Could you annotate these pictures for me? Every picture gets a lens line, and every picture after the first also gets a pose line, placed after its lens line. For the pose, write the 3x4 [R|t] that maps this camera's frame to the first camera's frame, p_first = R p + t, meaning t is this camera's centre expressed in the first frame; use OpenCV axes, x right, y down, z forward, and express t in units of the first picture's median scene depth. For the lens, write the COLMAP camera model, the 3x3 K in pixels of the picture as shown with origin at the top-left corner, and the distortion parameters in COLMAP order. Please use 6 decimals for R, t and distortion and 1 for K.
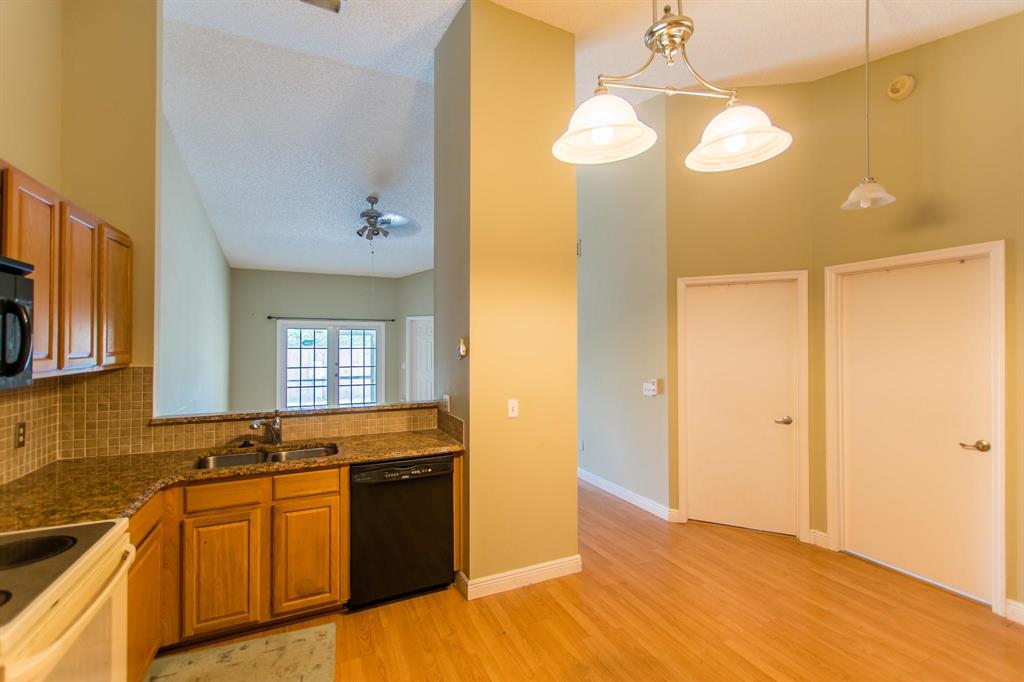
lens RADIAL K [[445.9, 0, 512.0], [0, 445.9, 341.0], [0, 0, 1]] dist [0.001779, 0.000051]
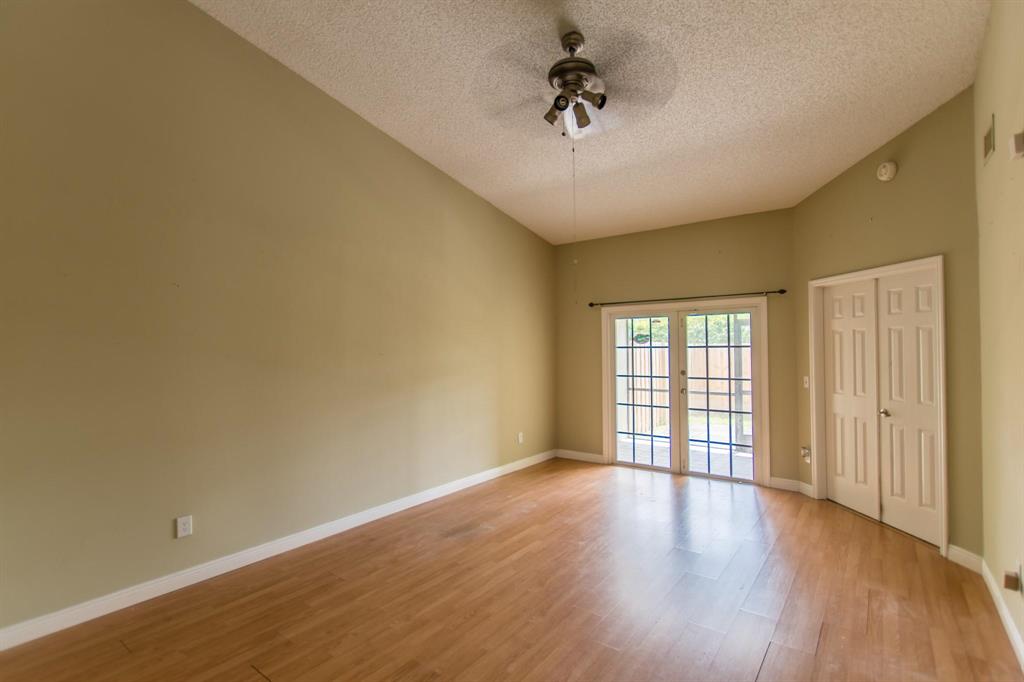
lens RADIAL K [[482.6, 0, 512.0], [0, 482.6, 341.0], [0, 0, 1]] dist [-0.000133, -0.000033]
pose [[0.464444, -0.018448, -0.885410, 0.084038], [0.013596, 0.999814, -0.013700, 0.014416], [0.885498, -0.005675, 0.464609, 0.490844]]
